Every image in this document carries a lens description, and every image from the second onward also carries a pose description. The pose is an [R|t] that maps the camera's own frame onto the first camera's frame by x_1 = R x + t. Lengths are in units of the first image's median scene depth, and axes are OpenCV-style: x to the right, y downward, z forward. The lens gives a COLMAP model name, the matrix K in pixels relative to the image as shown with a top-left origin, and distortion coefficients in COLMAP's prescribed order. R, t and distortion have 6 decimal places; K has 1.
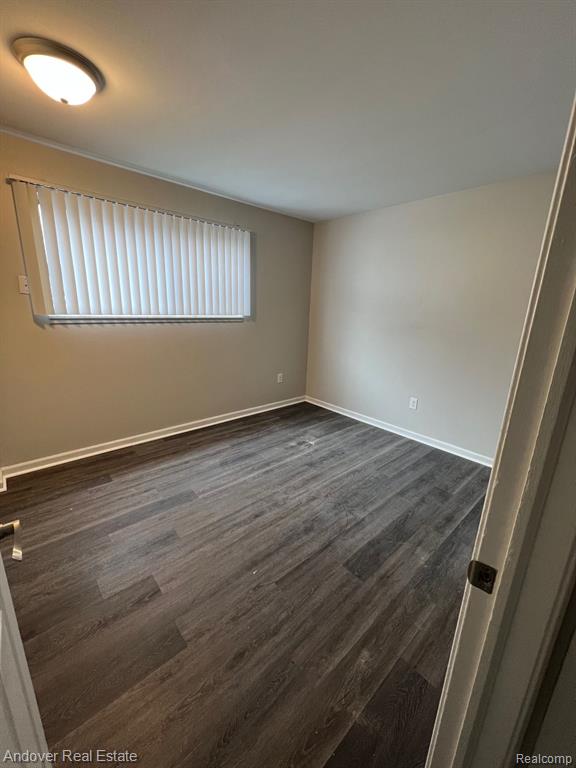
lens RADIAL K [[308.0, 0, 290.7], [0, 308.0, 384.6], [0, 0, 1]] dist [0.001245, 0.000108]
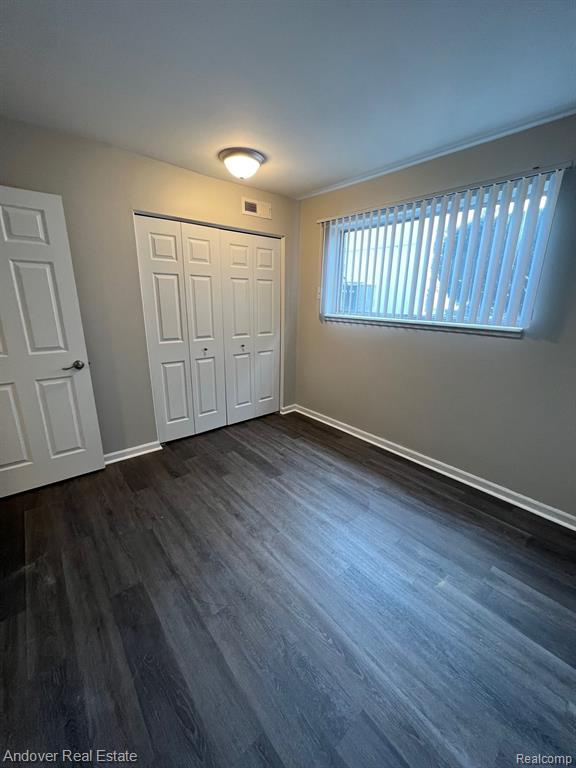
lens RADIAL K [[308.0, 0, 290.7], [0, 308.0, 384.6], [0, 0, 1]] dist [0.001245, 0.000108]
pose [[-0.038971, 0.234862, -0.971247, 0.673960], [-0.272529, 0.932638, 0.236461, -0.221493], [0.961358, 0.273908, 0.027661, 0.929107]]
